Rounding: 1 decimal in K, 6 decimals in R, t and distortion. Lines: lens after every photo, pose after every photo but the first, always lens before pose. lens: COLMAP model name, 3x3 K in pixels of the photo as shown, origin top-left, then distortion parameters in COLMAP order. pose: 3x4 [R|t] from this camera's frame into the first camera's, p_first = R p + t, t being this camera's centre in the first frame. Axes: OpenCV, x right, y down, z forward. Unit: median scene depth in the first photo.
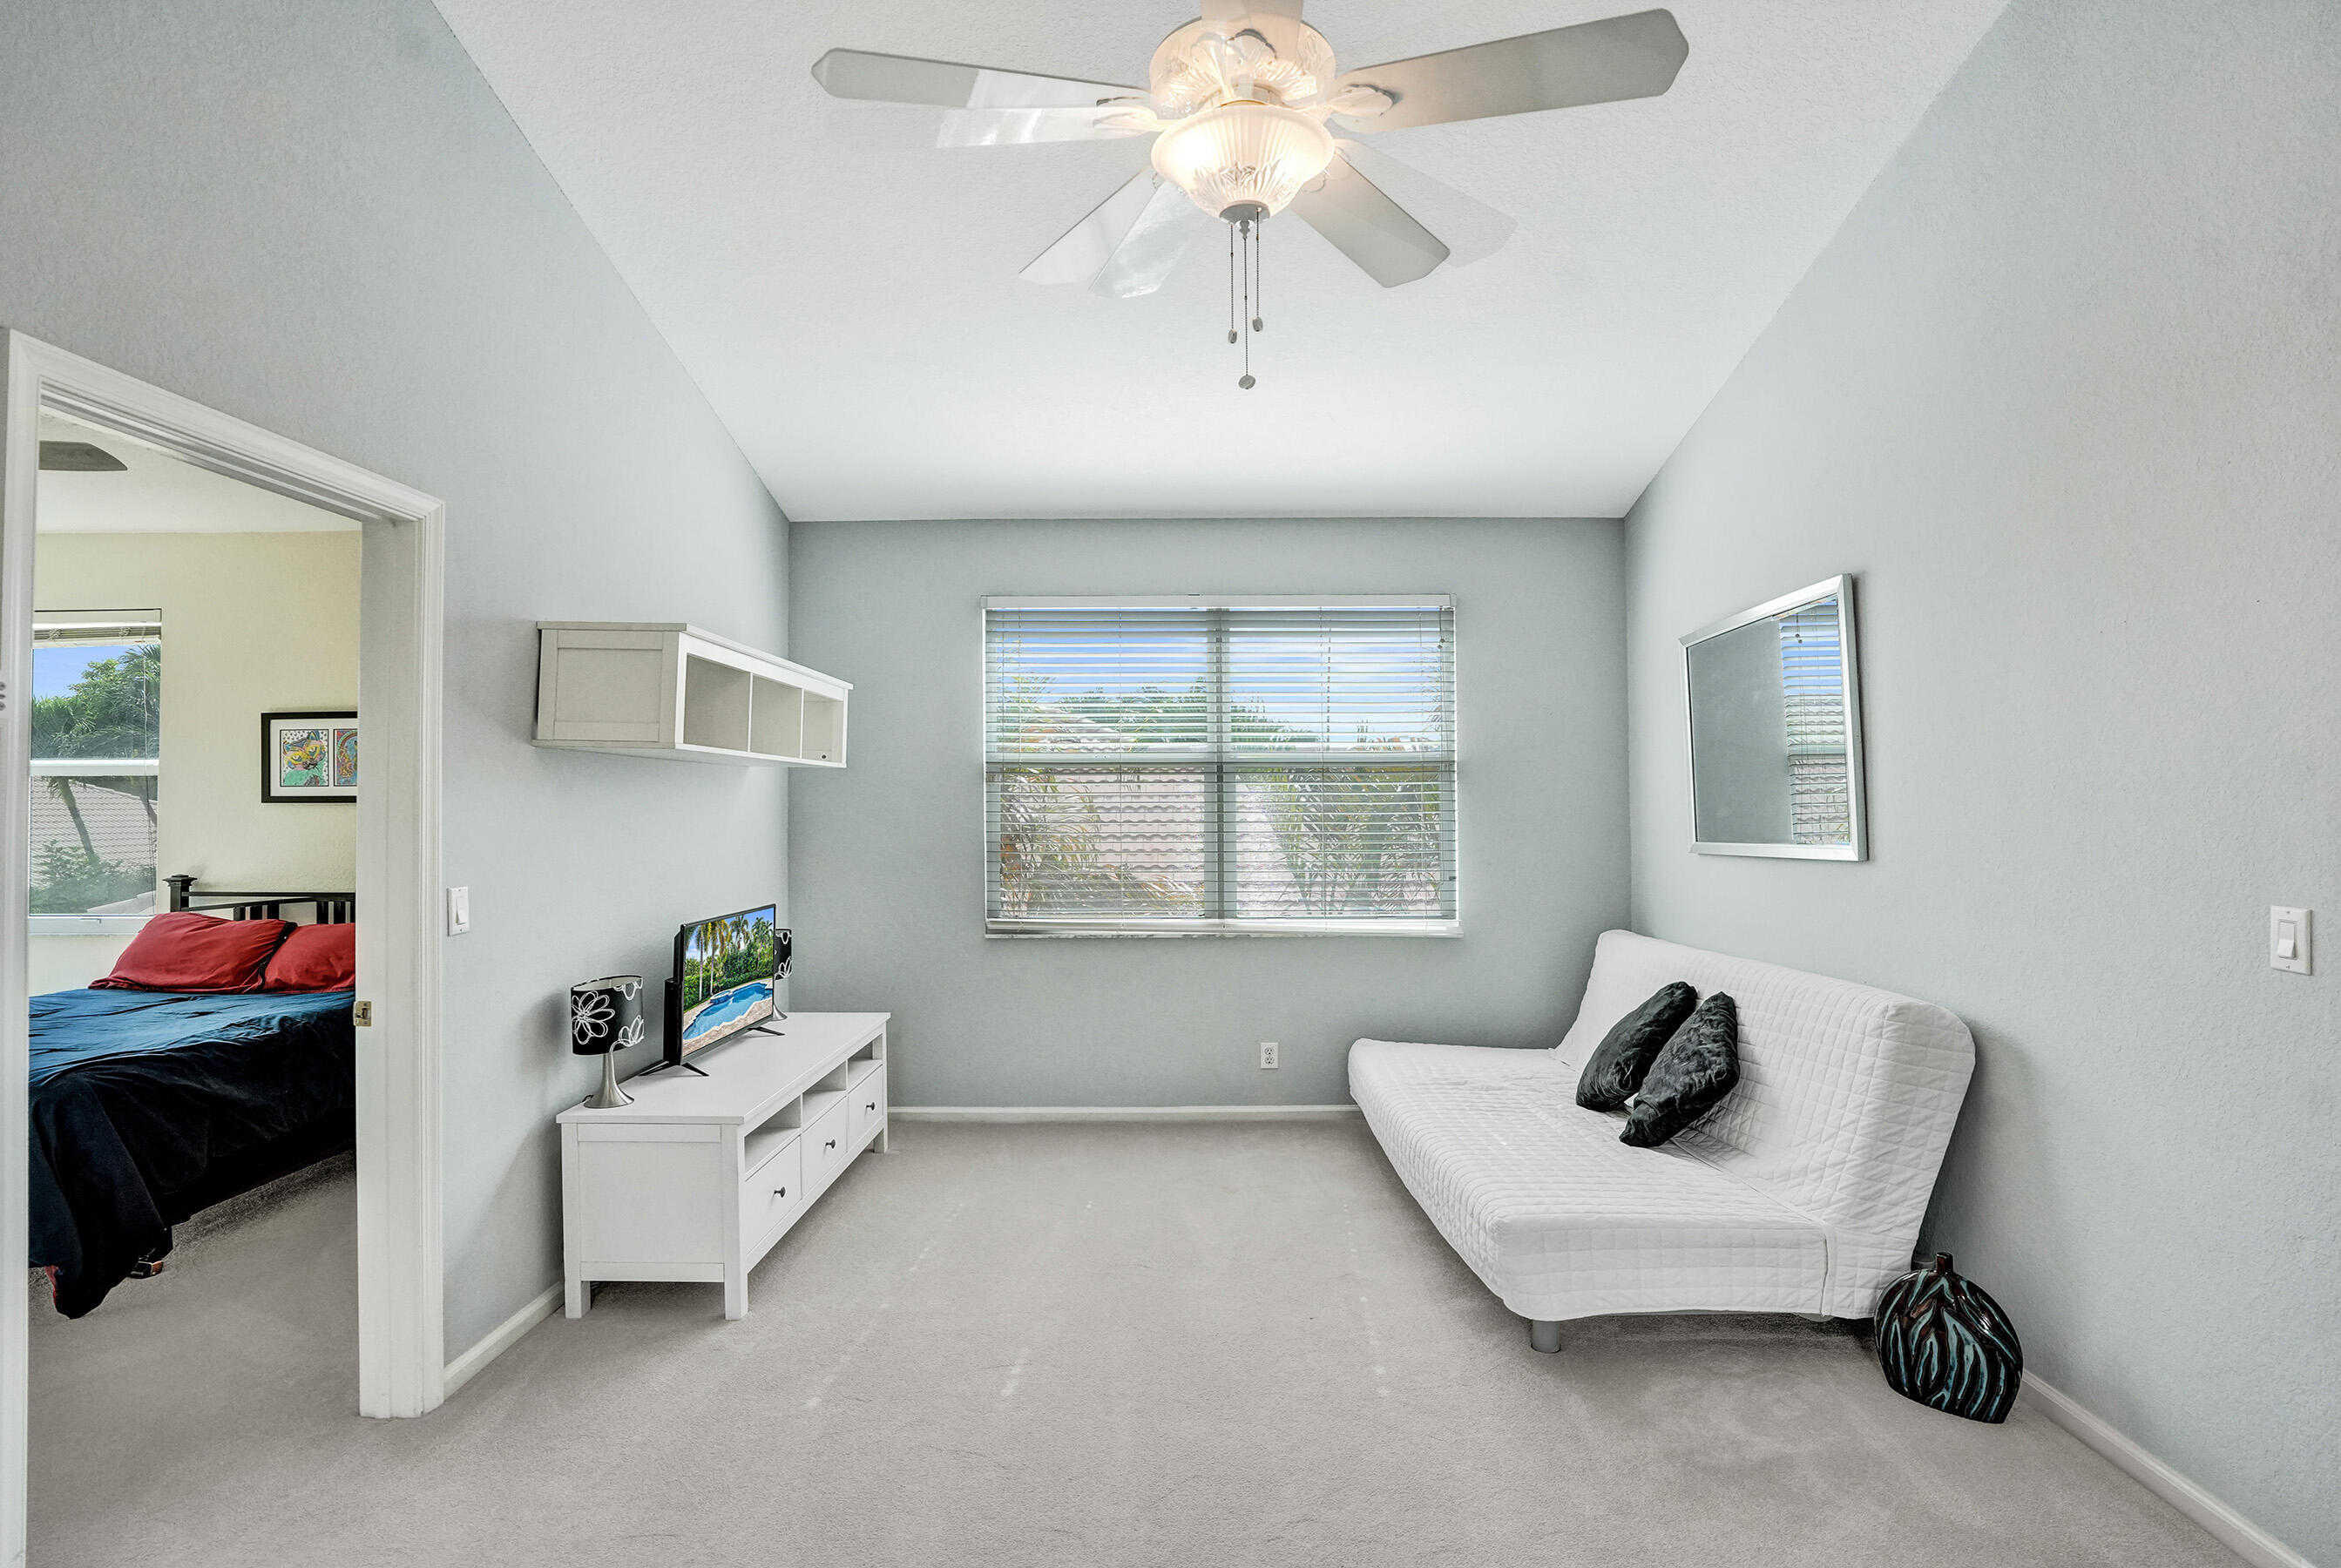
lens RADIAL K [[1241.7, 0, 1178.2], [0, 1241.7, 795.7], [0, 0, 1]] dist [-0.060778, 0.032614]
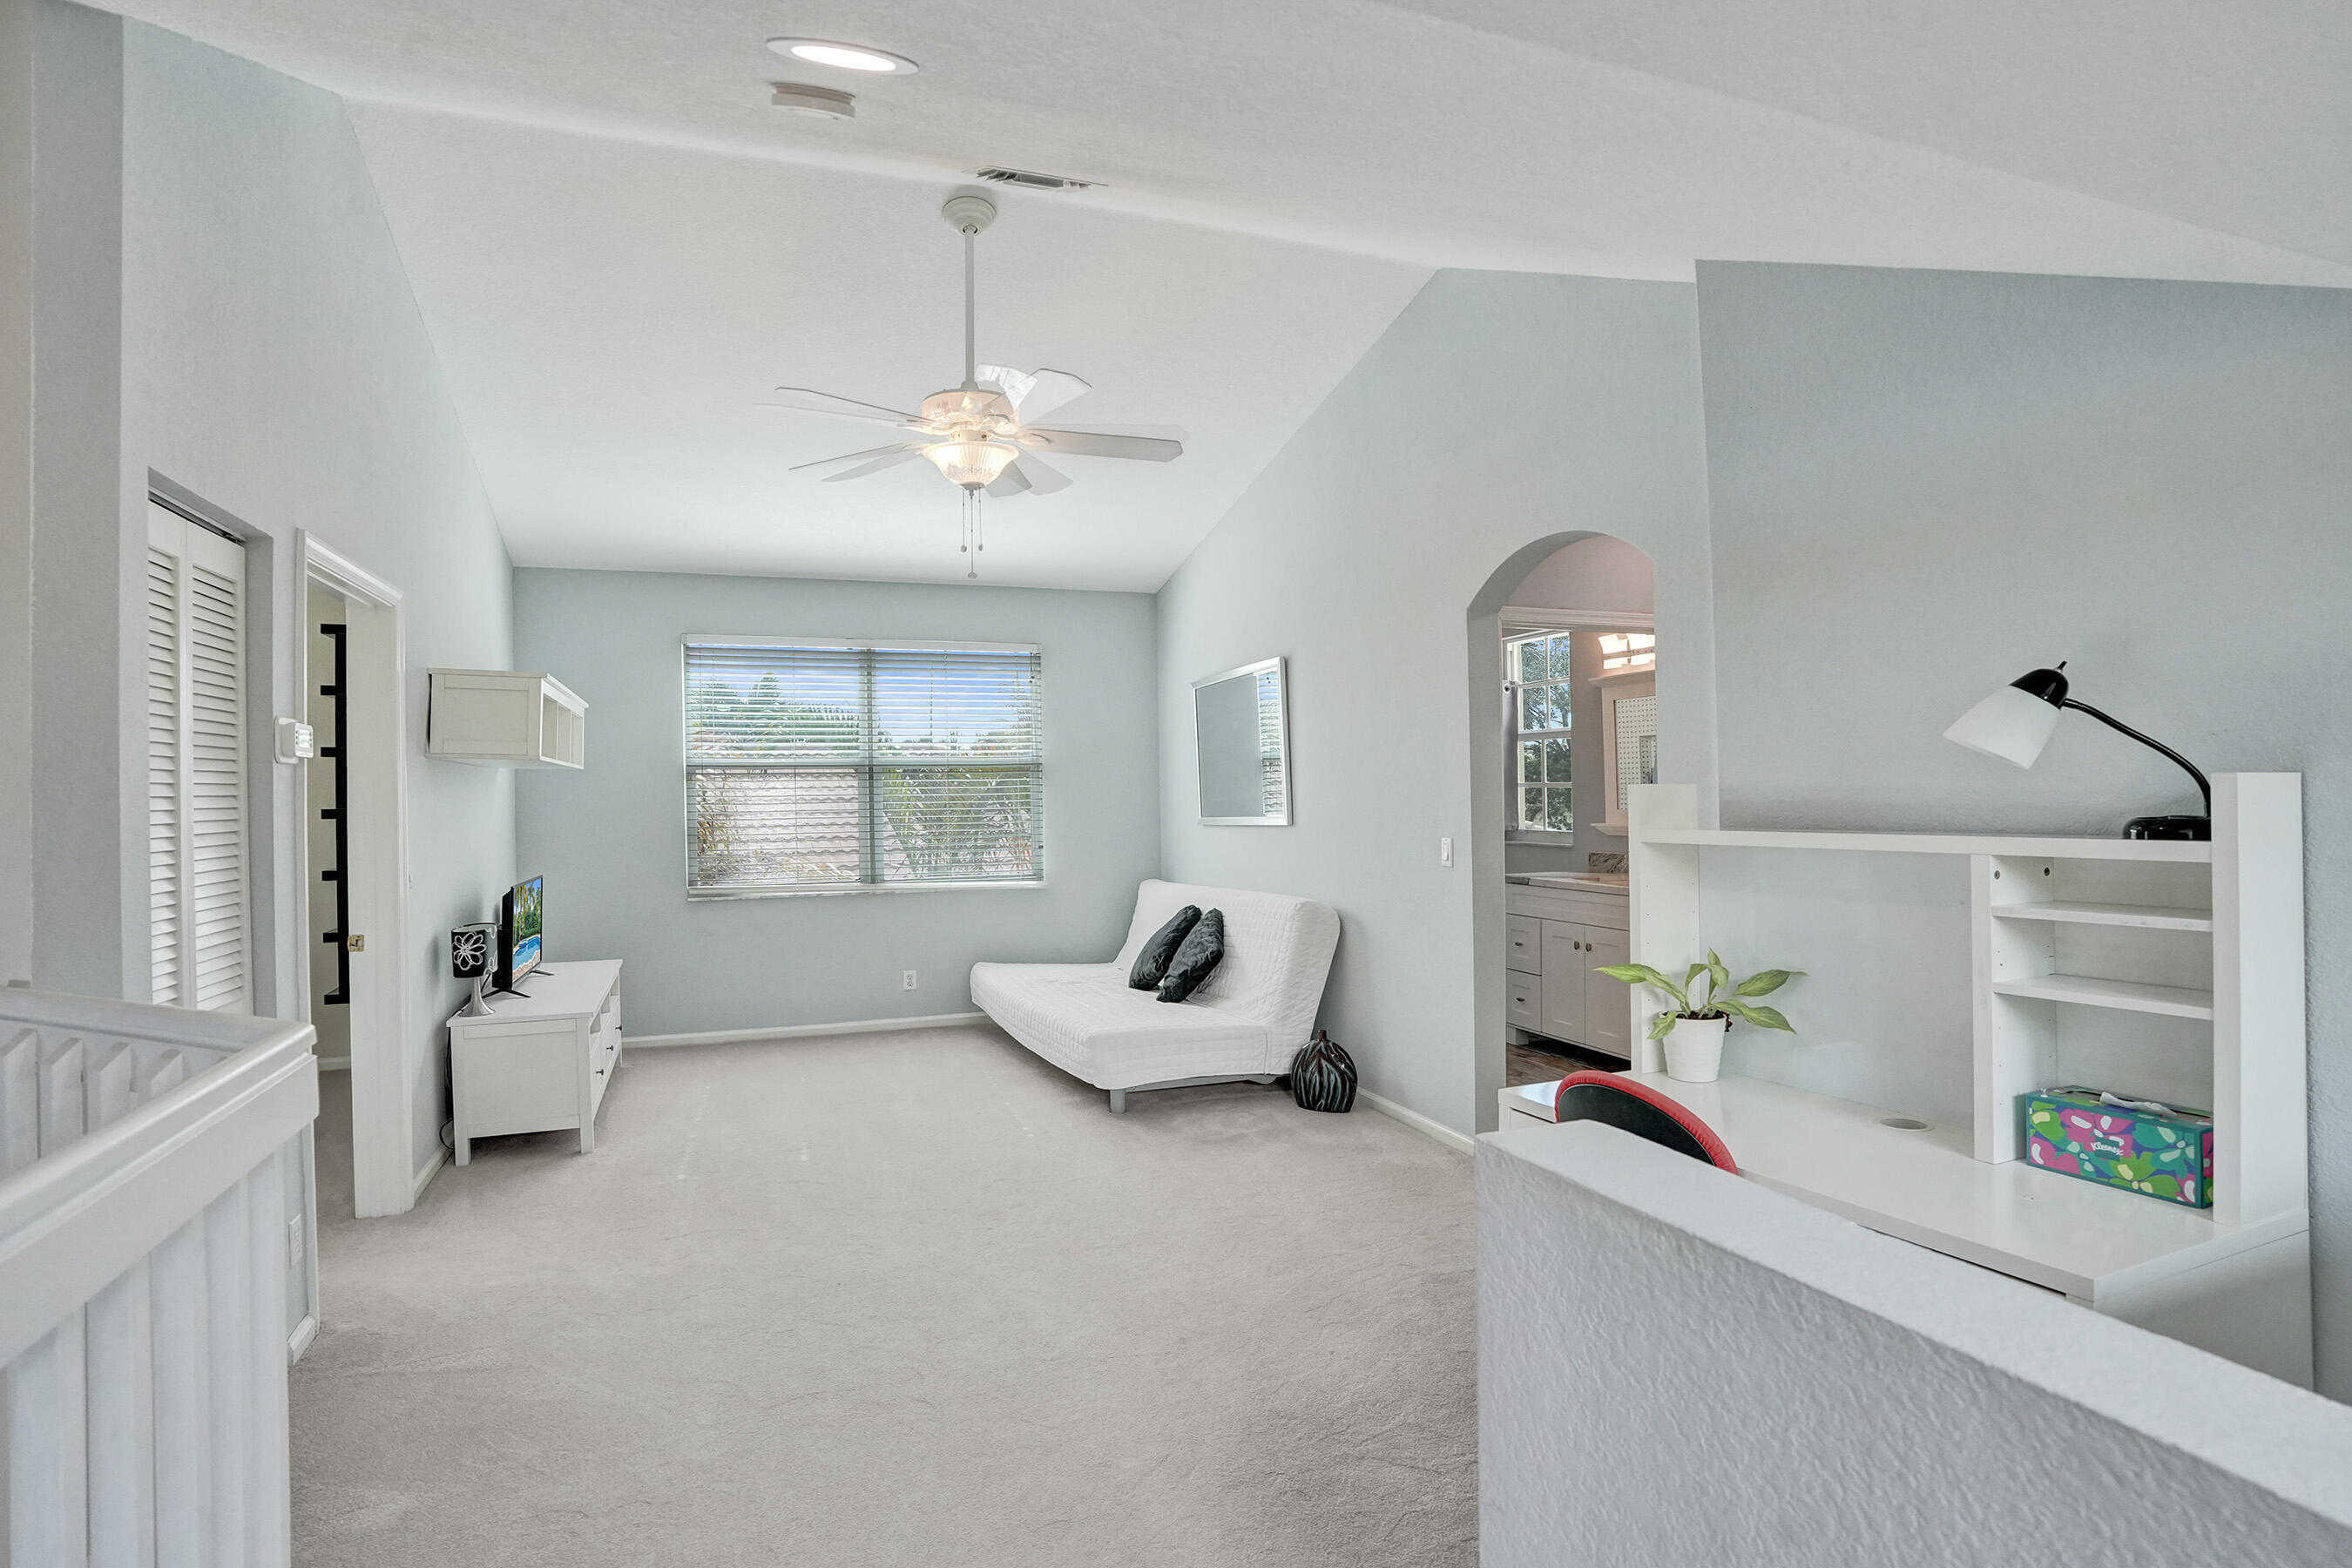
lens RADIAL K [[1247.6, 0, 1183.7], [0, 1247.6, 795.8], [0, 0, 1]] dist [-0.060778, 0.032614]
pose [[0.931594, -0.008666, 0.363397, -0.211215], [0.006405, 0.999952, 0.007427, -0.002016], [-0.363444, -0.004591, 0.931605, -0.567337]]
